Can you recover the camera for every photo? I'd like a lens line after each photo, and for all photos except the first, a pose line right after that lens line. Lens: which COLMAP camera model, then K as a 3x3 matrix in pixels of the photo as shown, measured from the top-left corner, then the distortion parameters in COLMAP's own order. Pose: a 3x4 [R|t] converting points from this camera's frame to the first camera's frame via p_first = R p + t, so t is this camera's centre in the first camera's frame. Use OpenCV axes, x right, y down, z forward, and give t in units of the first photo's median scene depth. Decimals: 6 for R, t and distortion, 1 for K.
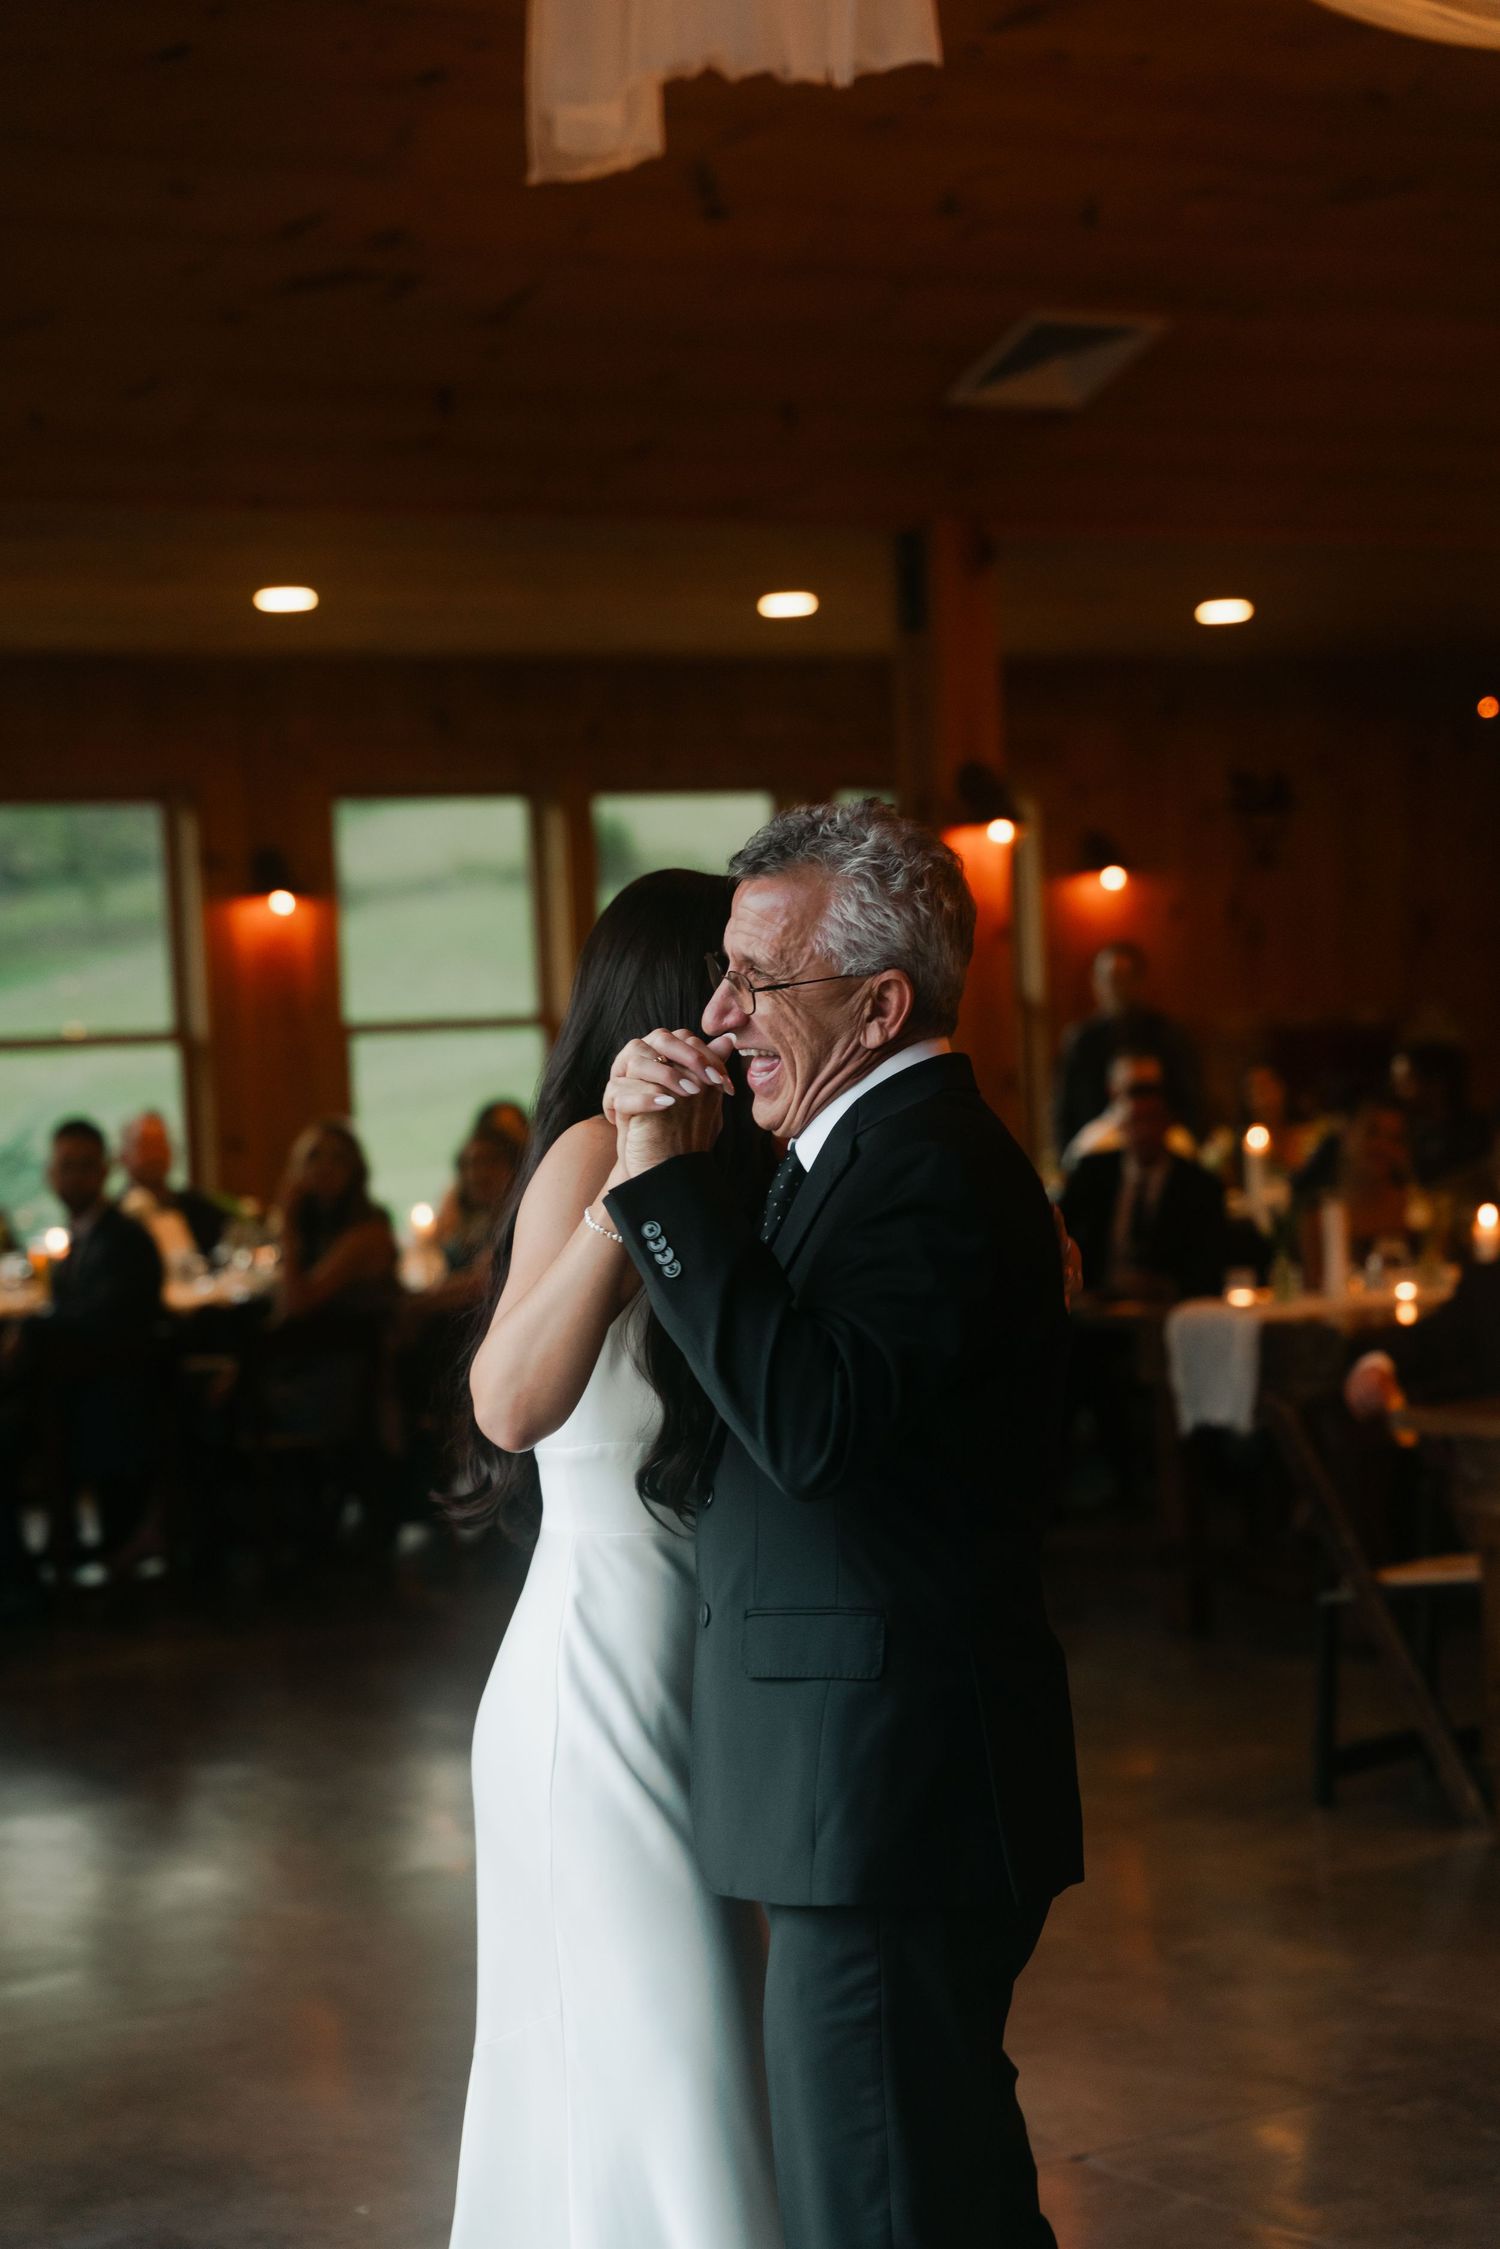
lens RADIAL K [[4455.5, 0, 755.2], [0, 4455.5, 1061.5], [0, 0, 1]] dist [0.106963, 0.000000]
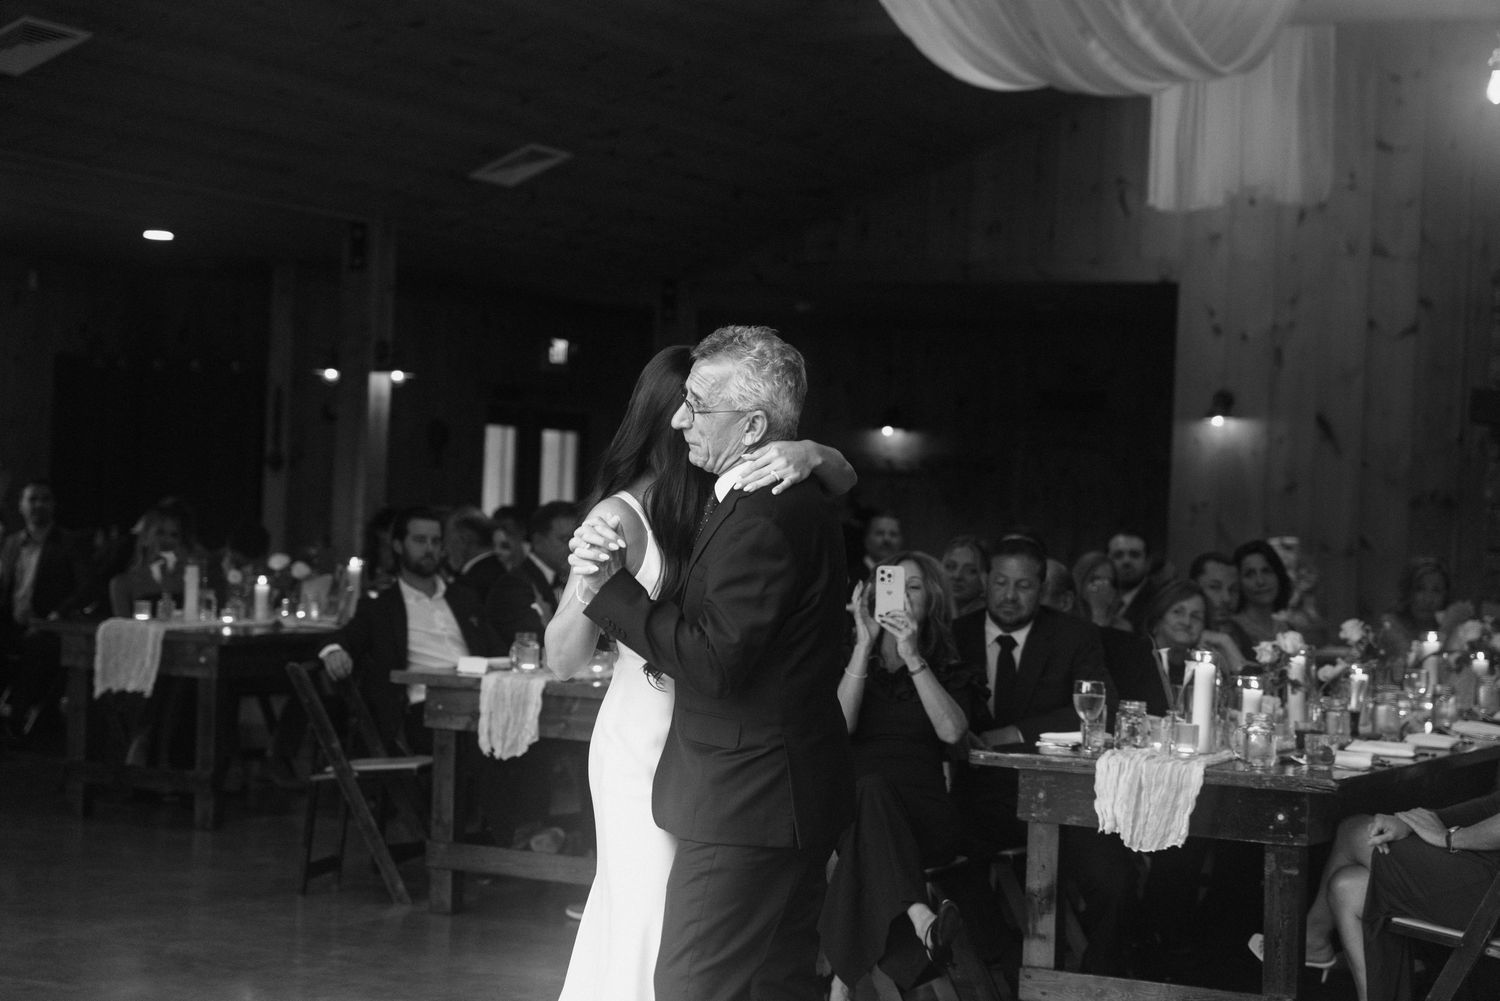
lens RADIAL K [[2971.6, 0, 752.3], [0, 2971.6, 503.2], [0, 0, 1]] dist [0.106963, 0.000000]
pose [[0.854714, 0.080404, 0.512835, -0.276320], [-0.075022, 0.996693, -0.031230, 0.027307], [-0.513650, -0.011781, 0.857919, -0.093828]]
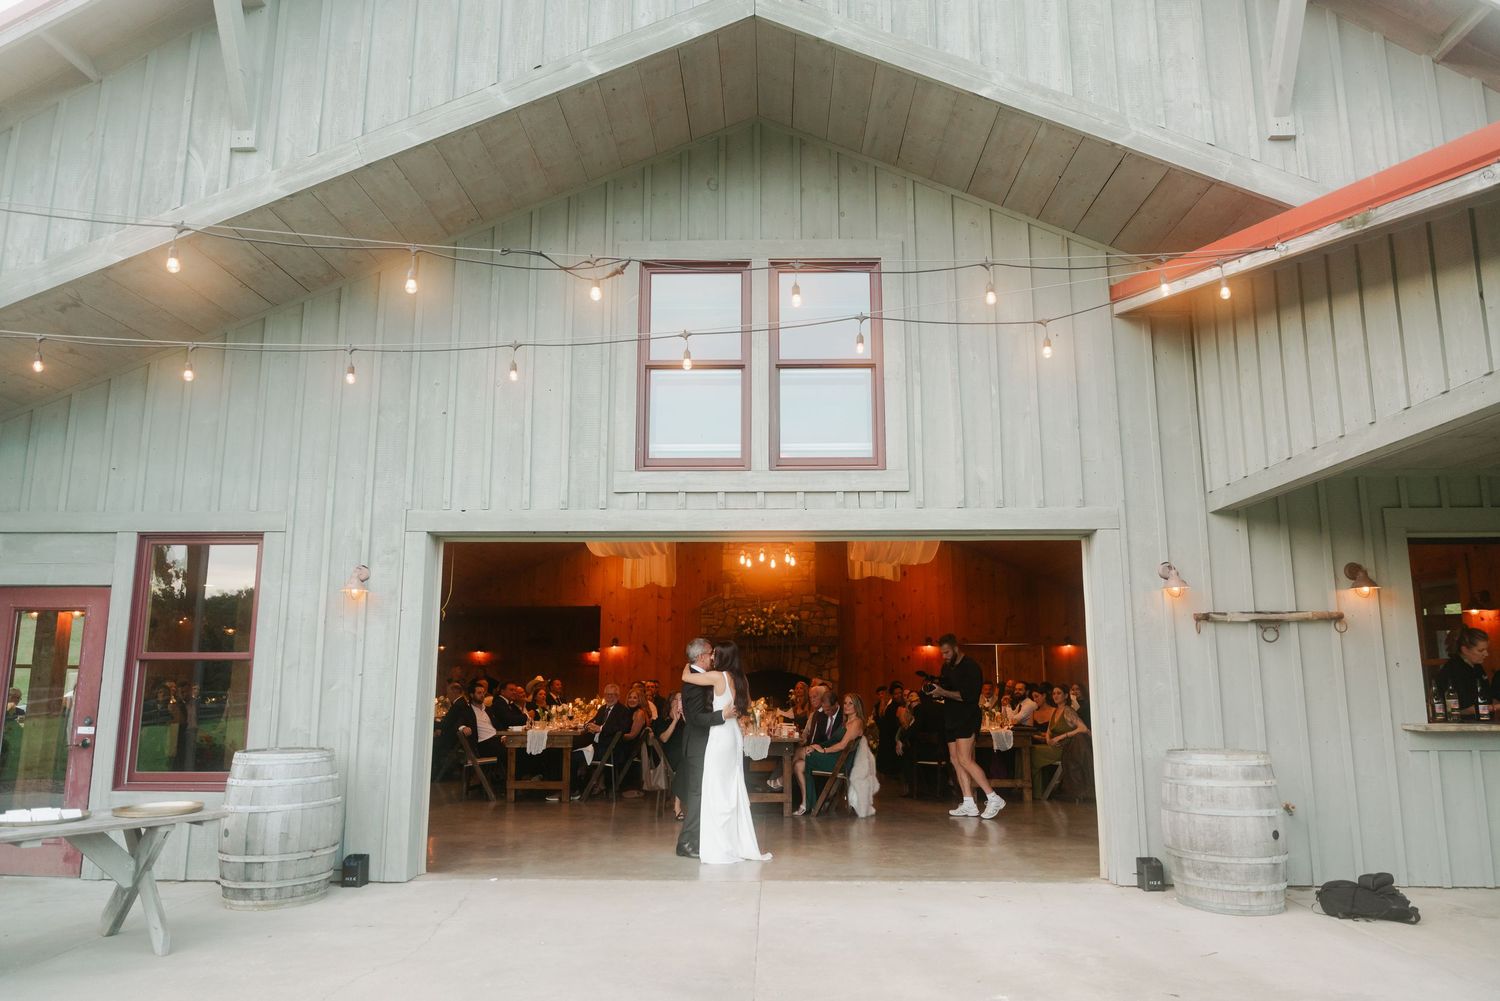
lens RADIAL K [[990.9, 0, 750.0], [0, 990.9, 504.5], [0, 0, 1]] dist [0.004360, -0.004515]
pose [[0.563217, 0.183329, 0.805715, -0.641850], [-0.013296, 0.976962, -0.213000, 0.043822], [-0.826202, 0.109253, 0.552679, -0.080291]]
